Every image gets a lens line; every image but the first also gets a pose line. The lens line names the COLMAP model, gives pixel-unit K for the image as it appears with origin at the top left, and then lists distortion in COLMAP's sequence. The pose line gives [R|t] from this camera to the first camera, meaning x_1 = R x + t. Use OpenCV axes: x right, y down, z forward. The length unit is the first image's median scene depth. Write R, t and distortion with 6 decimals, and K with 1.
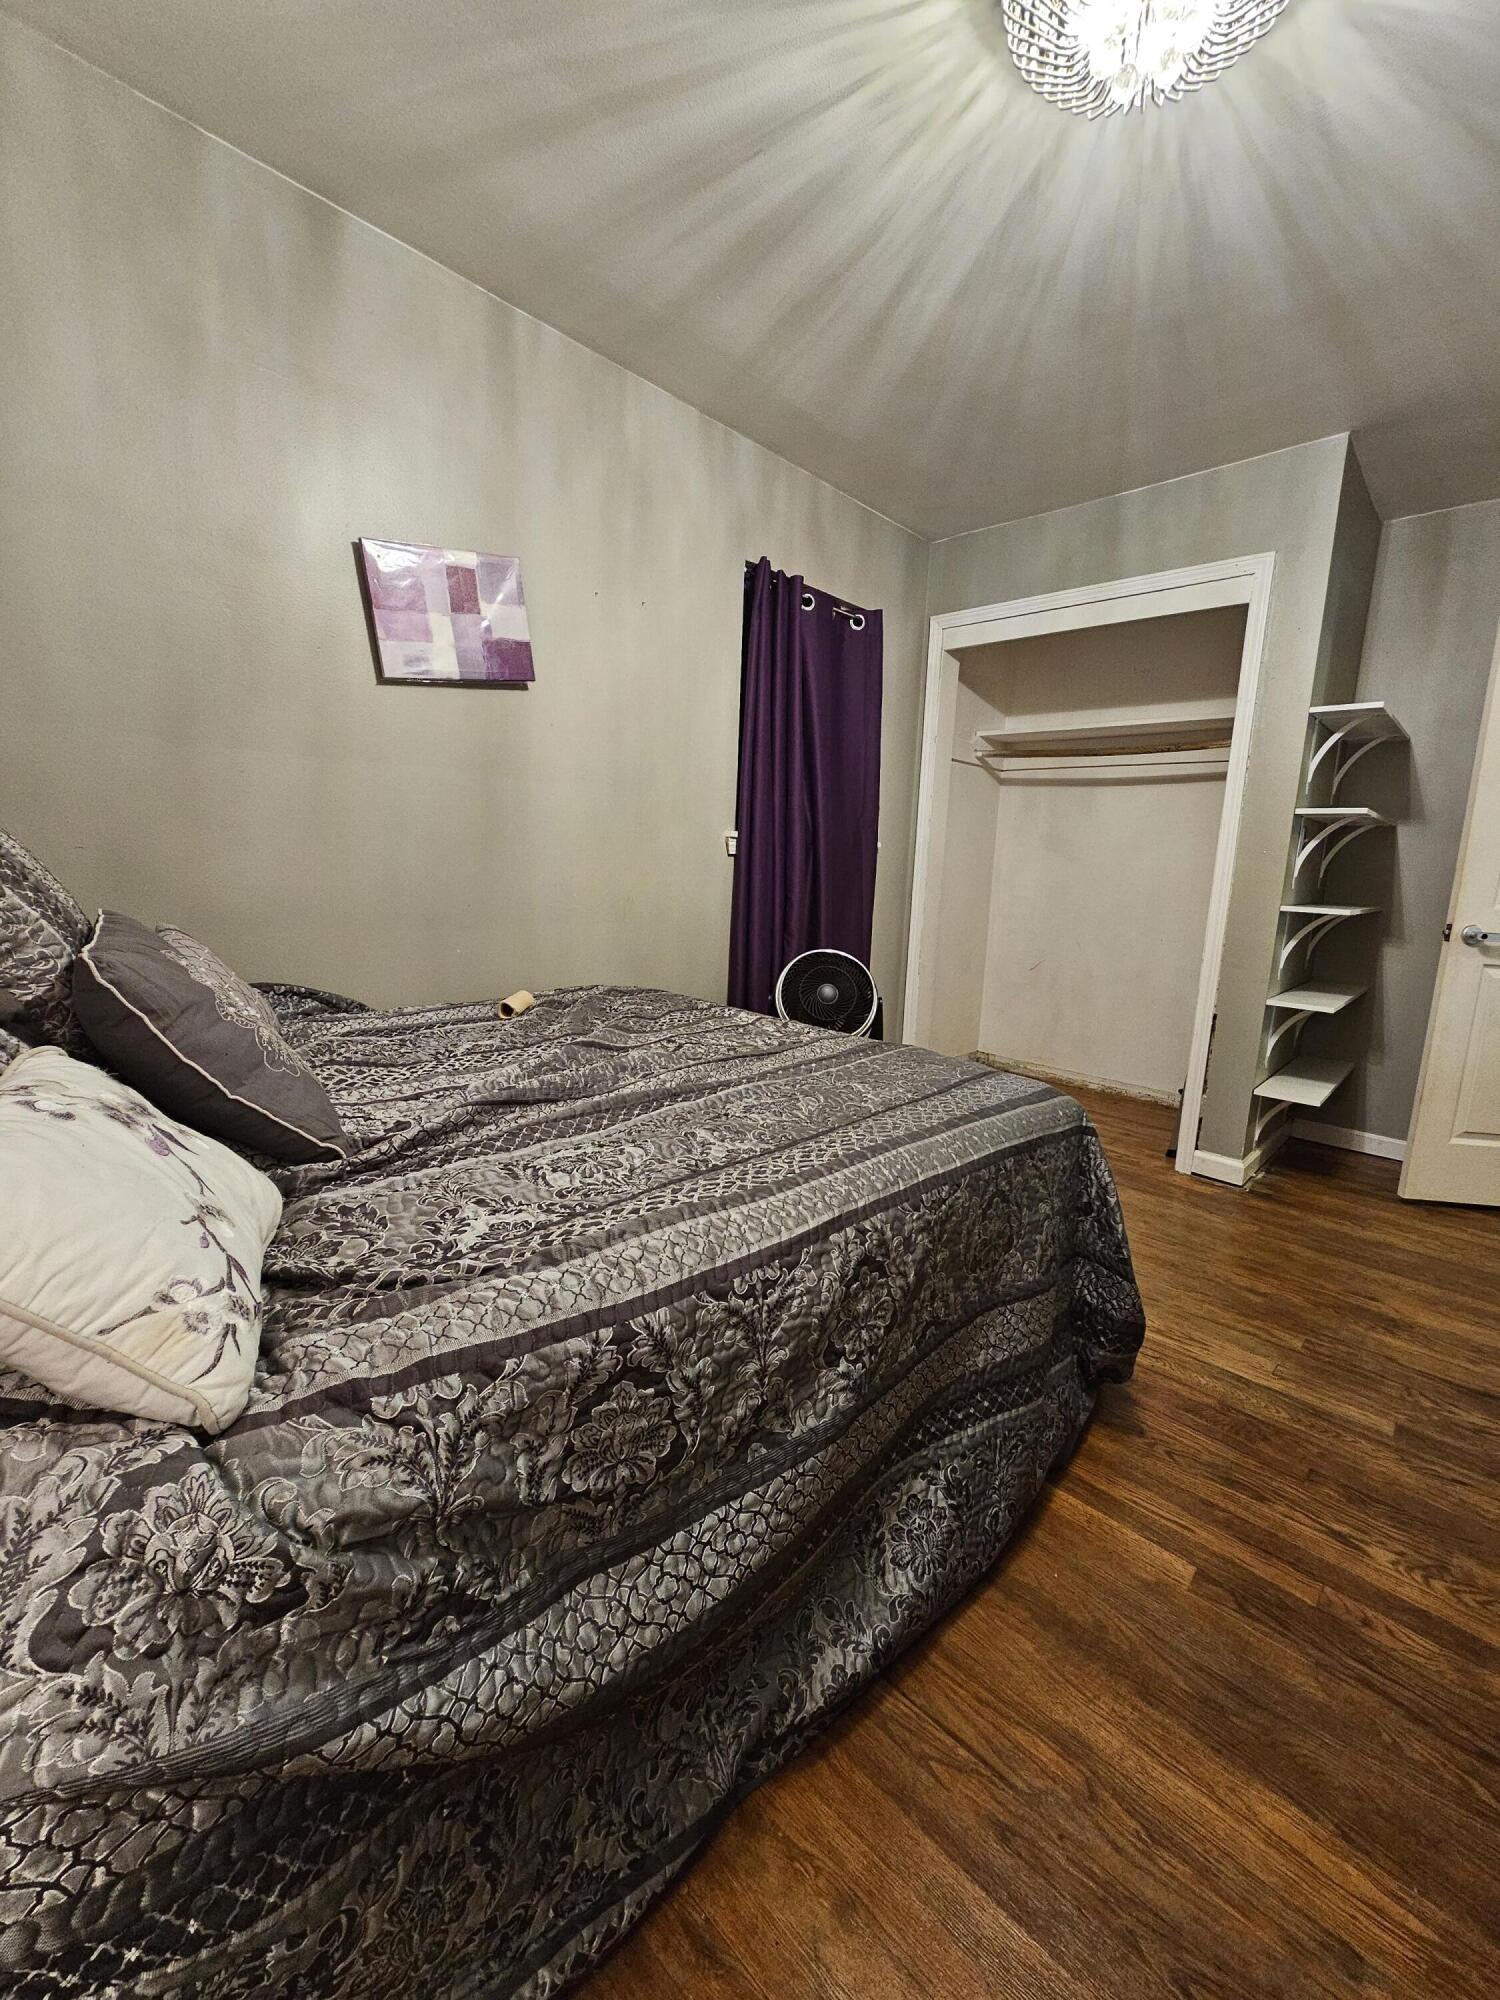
lens RADIAL K [[820.2, 0, 760.5], [0, 820.2, 1004.7], [0, 0, 1]] dist [0.004624, -0.000594]
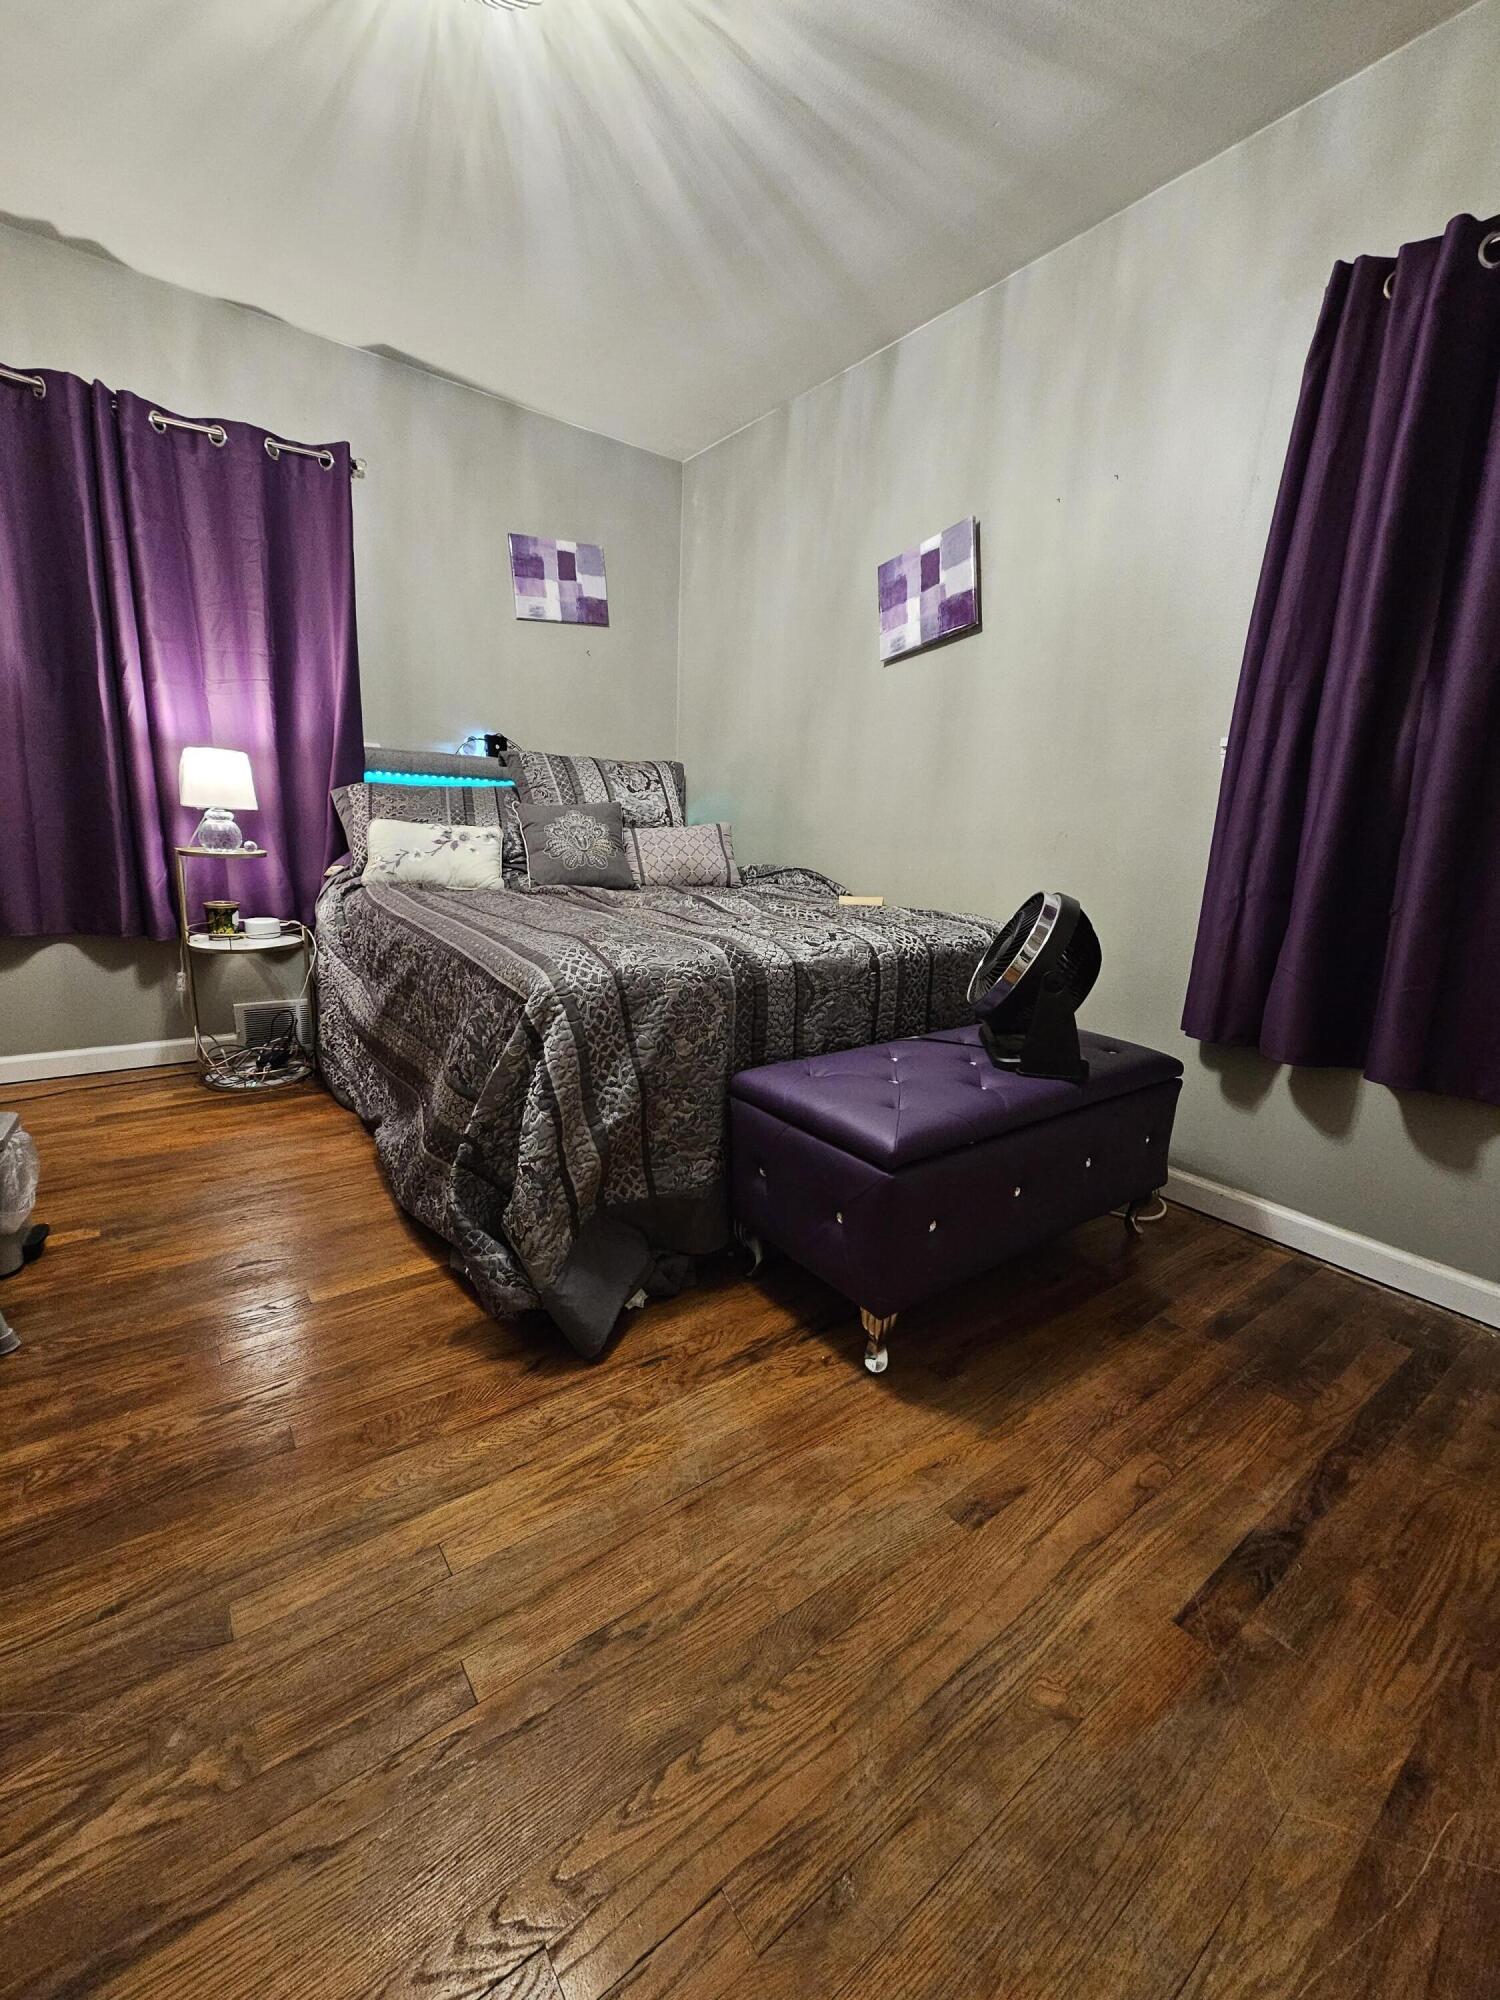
lens RADIAL K [[820.2, 0, 783.3], [0, 820.2, 1002.9], [0, 0, 1]] dist [0.004624, -0.000594]
pose [[-0.150109, 0.170274, -0.973896, 1.071703], [-0.225506, 0.953195, 0.201412, -0.091762], [0.962608, 0.249853, -0.104685, 1.180298]]
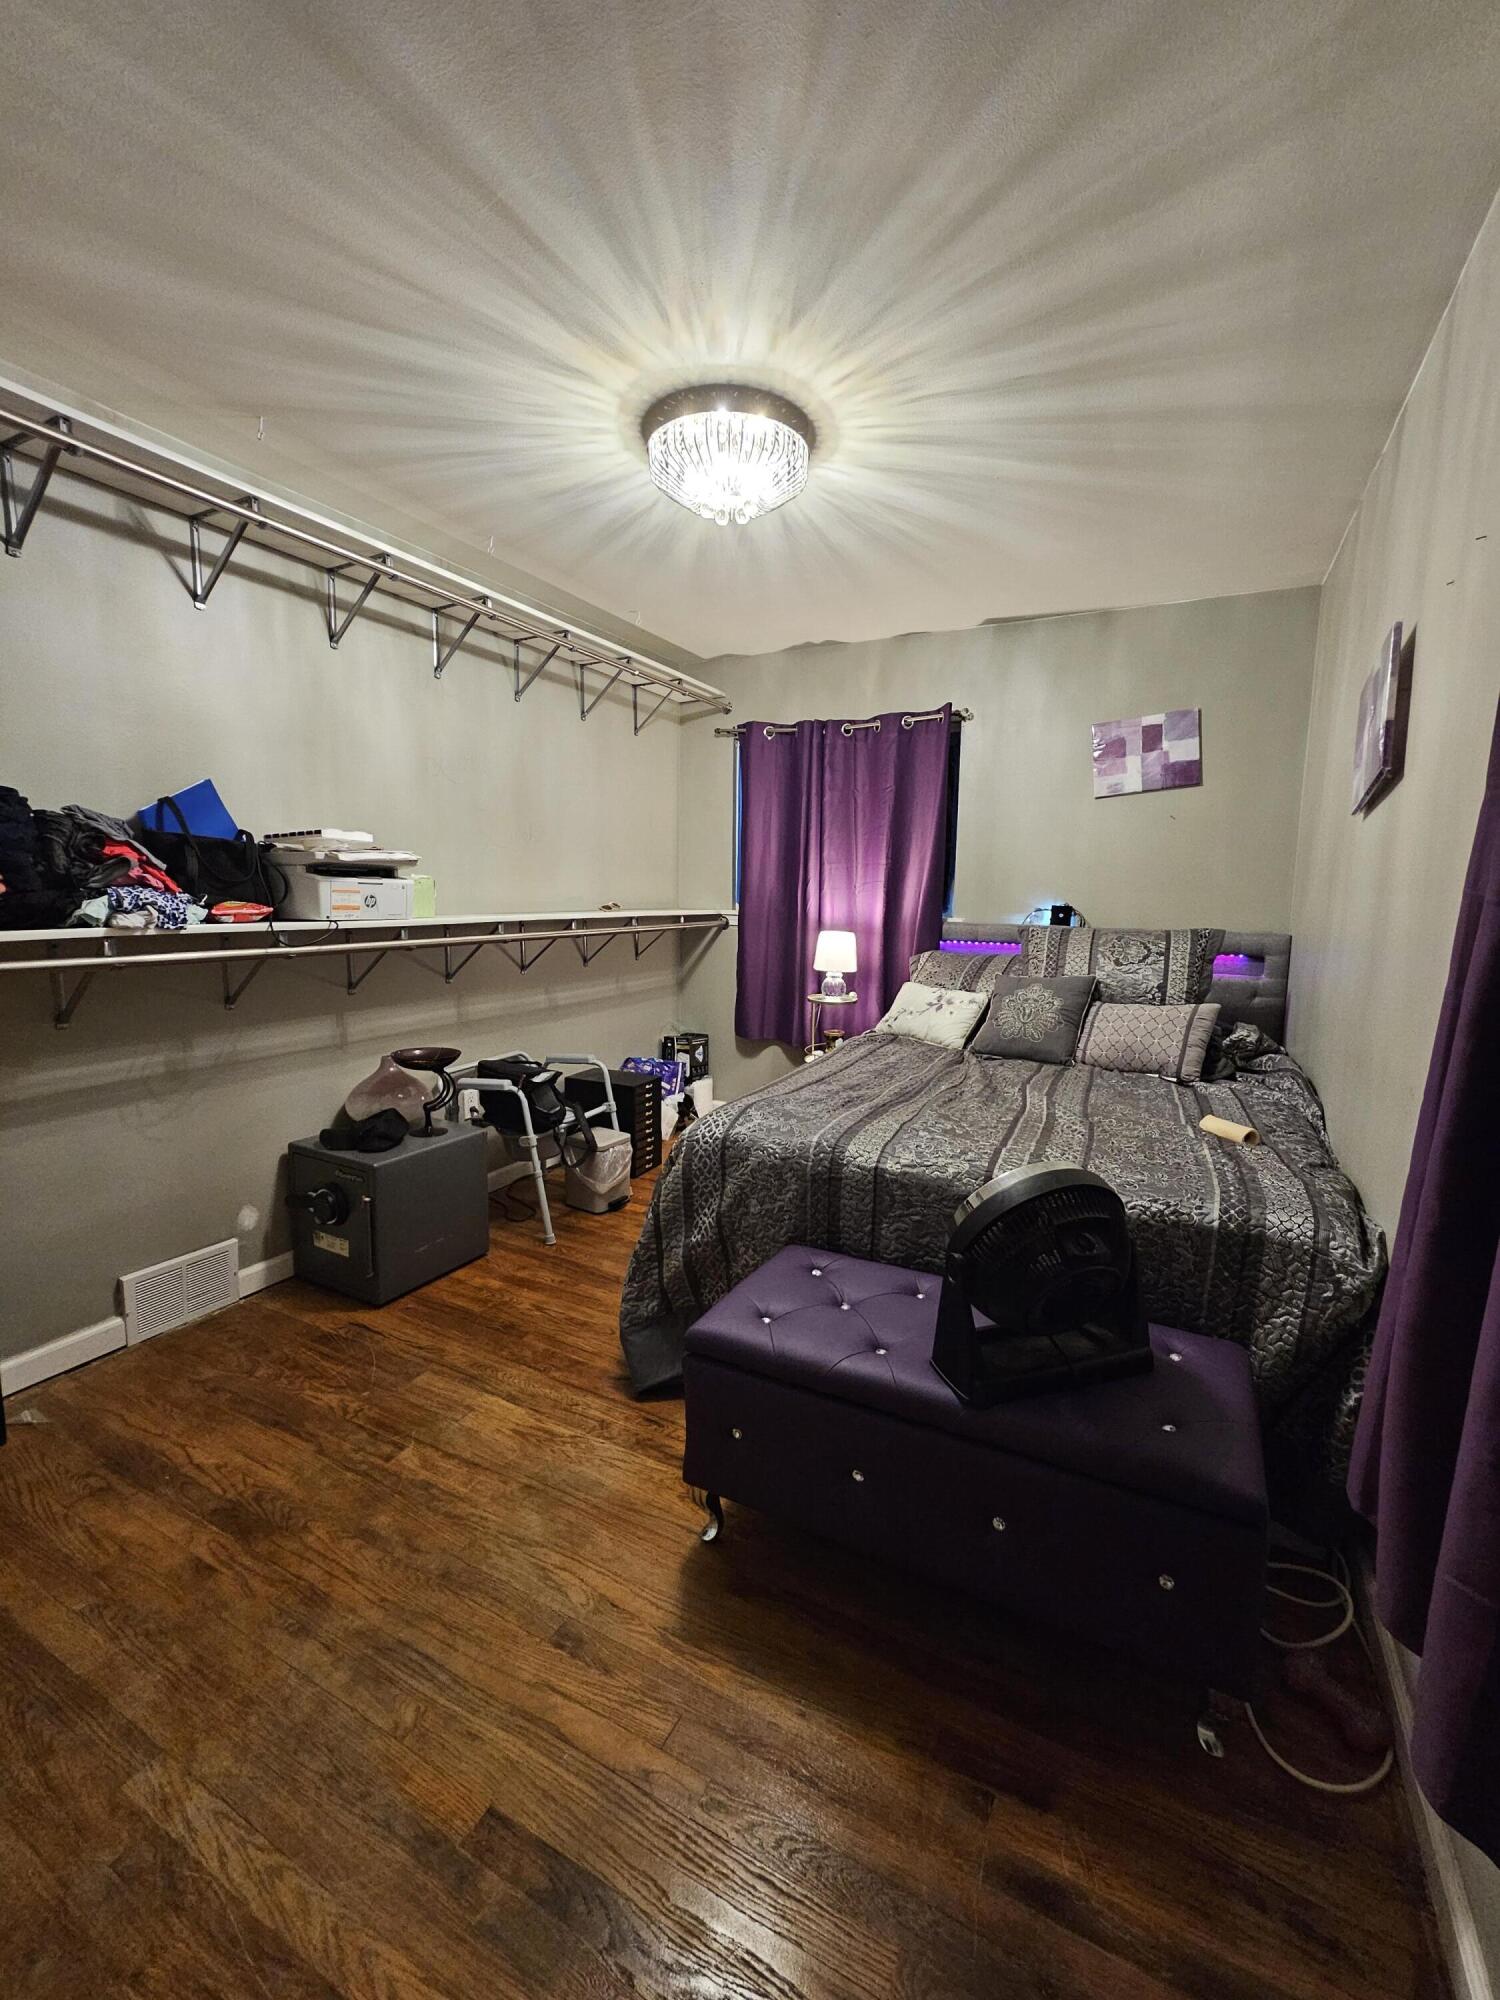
lens RADIAL K [[820.2, 0, 755.8], [0, 820.2, 1004.2], [0, 0, 1]] dist [0.004624, -0.000594]
pose [[-0.959582, -0.016566, -0.280942, 0.566371], [-0.102756, 0.949970, 0.294954, -0.419320], [0.262000, 0.311900, -0.913276, 1.898678]]
